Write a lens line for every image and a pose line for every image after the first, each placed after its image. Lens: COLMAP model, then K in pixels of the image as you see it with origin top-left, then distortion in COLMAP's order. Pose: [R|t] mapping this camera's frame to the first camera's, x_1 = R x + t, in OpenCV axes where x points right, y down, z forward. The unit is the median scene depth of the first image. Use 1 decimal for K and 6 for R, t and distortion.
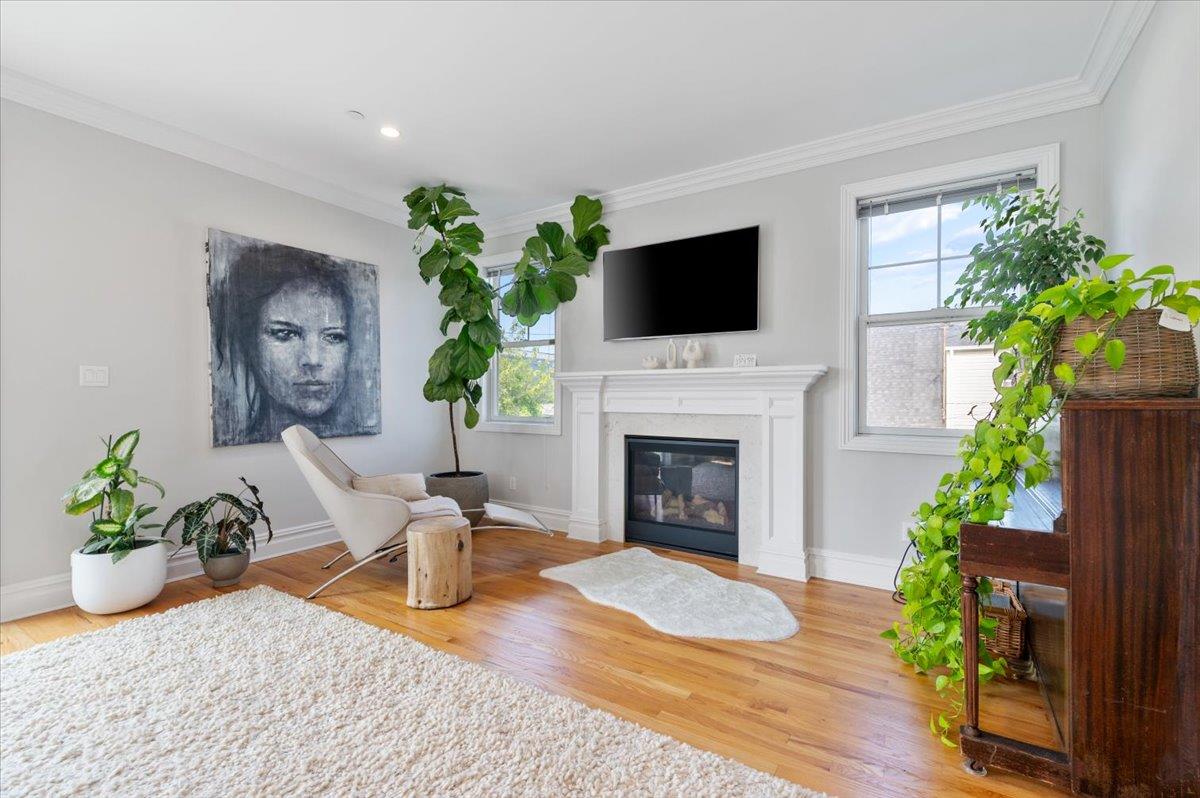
lens RADIAL K [[536.1, 0, 600.0], [0, 536.1, 399.0], [0, 0, 1]] dist [0.001056, -0.000093]
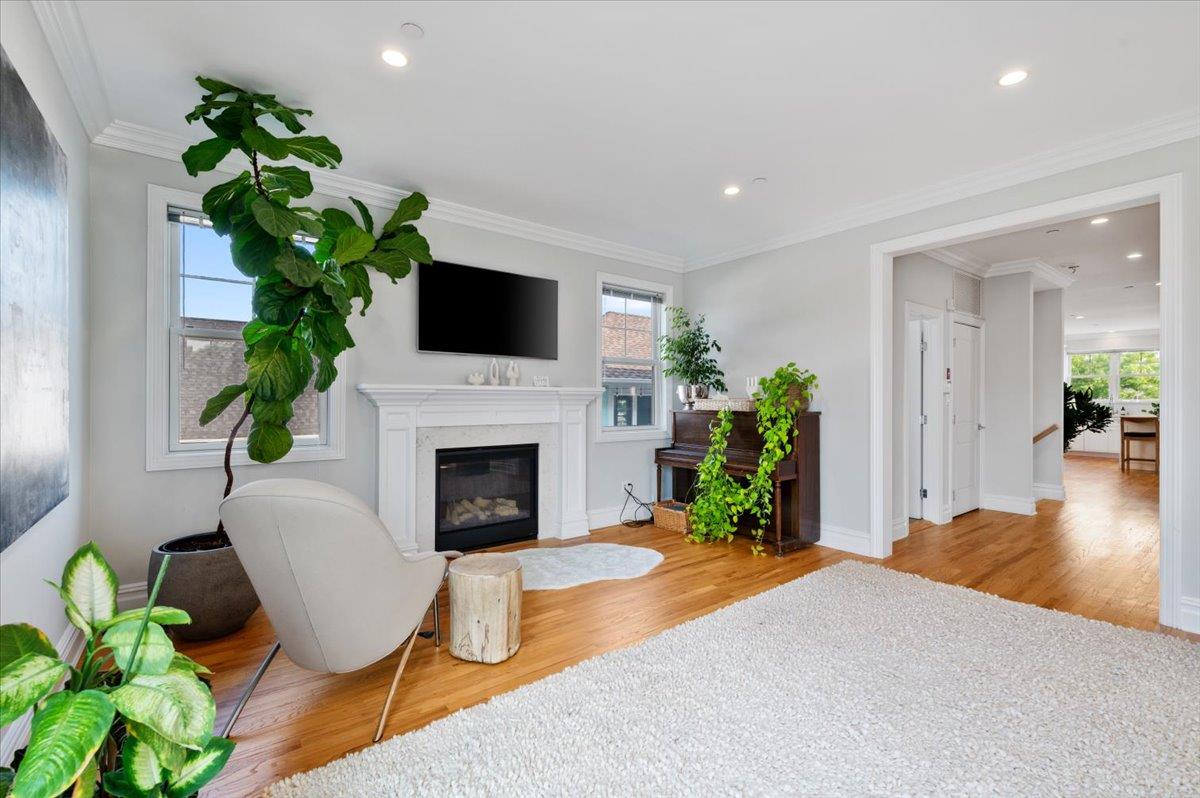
lens RADIAL K [[518.1, 0, 624.8], [0, 518.1, 398.5], [0, 0, 1]] dist [0.012971, -0.000196]
pose [[0.305776, -0.001242, 0.952103, -0.851116], [-0.001830, 0.999997, 0.001893, -0.032168], [-0.952102, -0.002322, 0.305773, 0.427664]]
